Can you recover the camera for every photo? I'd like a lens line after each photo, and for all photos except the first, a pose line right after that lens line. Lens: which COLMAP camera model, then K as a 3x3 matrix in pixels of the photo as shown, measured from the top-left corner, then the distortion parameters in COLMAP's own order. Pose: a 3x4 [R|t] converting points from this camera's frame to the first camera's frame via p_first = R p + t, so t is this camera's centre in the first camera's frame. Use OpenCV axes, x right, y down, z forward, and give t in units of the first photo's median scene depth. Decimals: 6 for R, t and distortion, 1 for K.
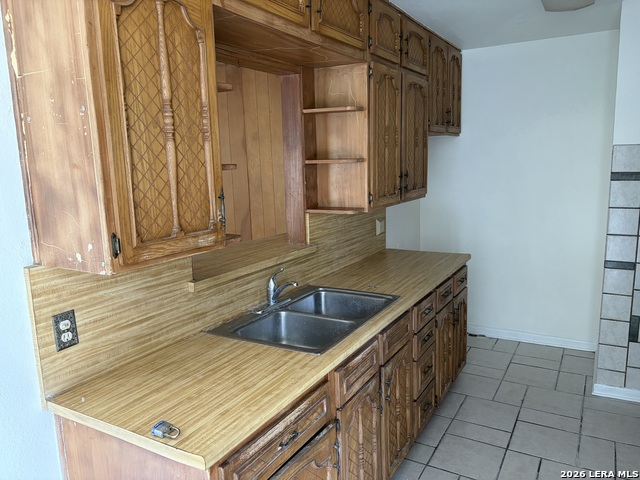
lens RADIAL K [[482.6, 0, 321.2], [0, 482.6, 242.8], [0, 0, 1]] dist [0.055909, -0.060818]
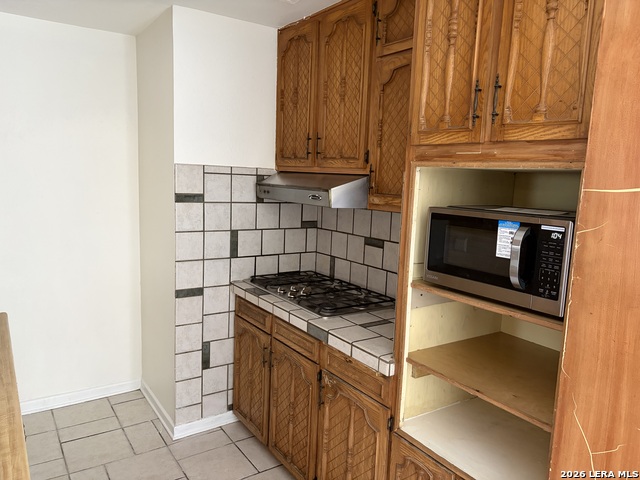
lens RADIAL K [[482.6, 0, 321.2], [0, 482.6, 242.8], [0, 0, 1]] dist [0.055909, -0.060818]
pose [[0.432158, -0.077847, 0.898432, -0.155698], [0.100644, 0.994207, 0.037735, -0.085313], [-0.896164, 0.074115, 0.437489, 0.524061]]
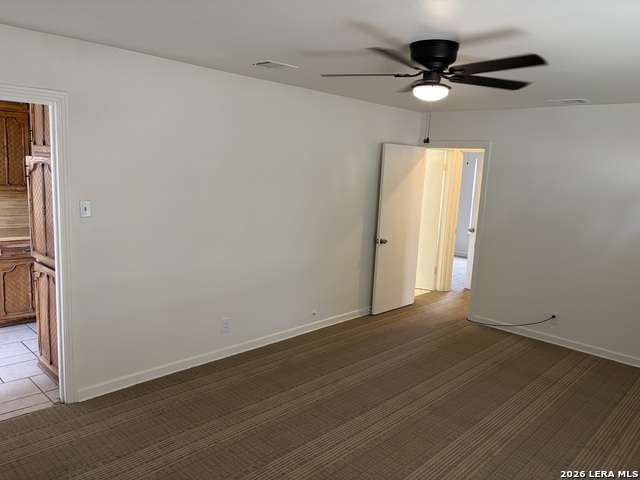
lens RADIAL K [[482.6, 0, 321.2], [0, 482.6, 242.8], [0, 0, 1]] dist [0.055909, -0.060818]
pose [[0.968062, 0.110834, -0.224881, 1.784266], [-0.114523, 0.993415, -0.003387, 0.098069], [0.223025, 0.029033, 0.974380, -1.227838]]
